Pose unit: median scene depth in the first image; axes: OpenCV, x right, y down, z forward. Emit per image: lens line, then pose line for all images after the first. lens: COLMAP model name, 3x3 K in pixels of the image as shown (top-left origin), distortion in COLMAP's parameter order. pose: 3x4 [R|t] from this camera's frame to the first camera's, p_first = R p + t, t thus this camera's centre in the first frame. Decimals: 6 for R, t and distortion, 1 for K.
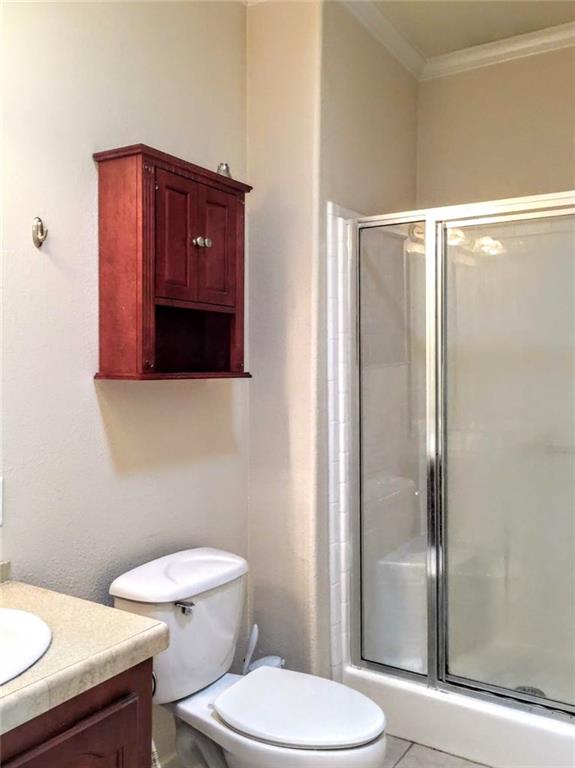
lens RADIAL K [[656.3, 0, 261.4], [0, 656.3, 373.5], [0, 0, 1]] dist [0.047512, -0.014740]
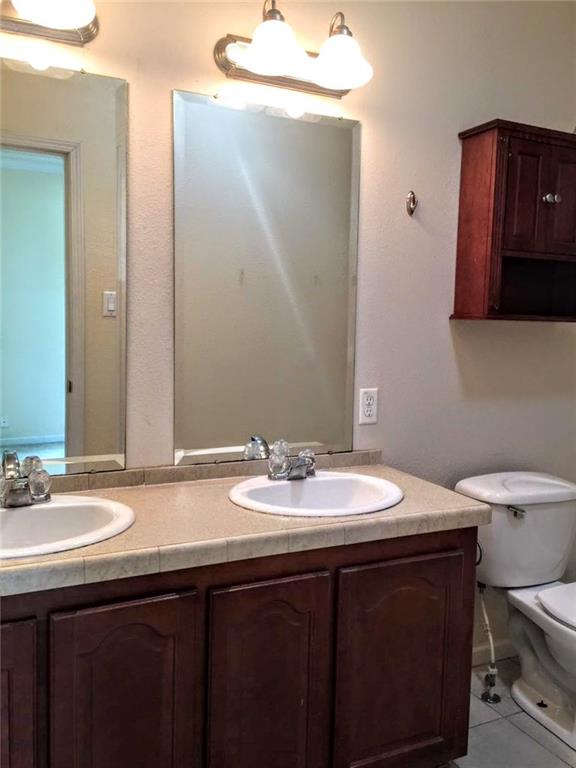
lens RADIAL K [[599.1, 0, 296.7], [0, 599.1, 373.0], [0, 0, 1]] dist [0.091441, -0.090399]
pose [[0.860188, 0.062439, -0.506141, 0.086105], [-0.030219, 0.996973, 0.071631, 0.038639], [0.509081, -0.046321, 0.859471, -0.141557]]
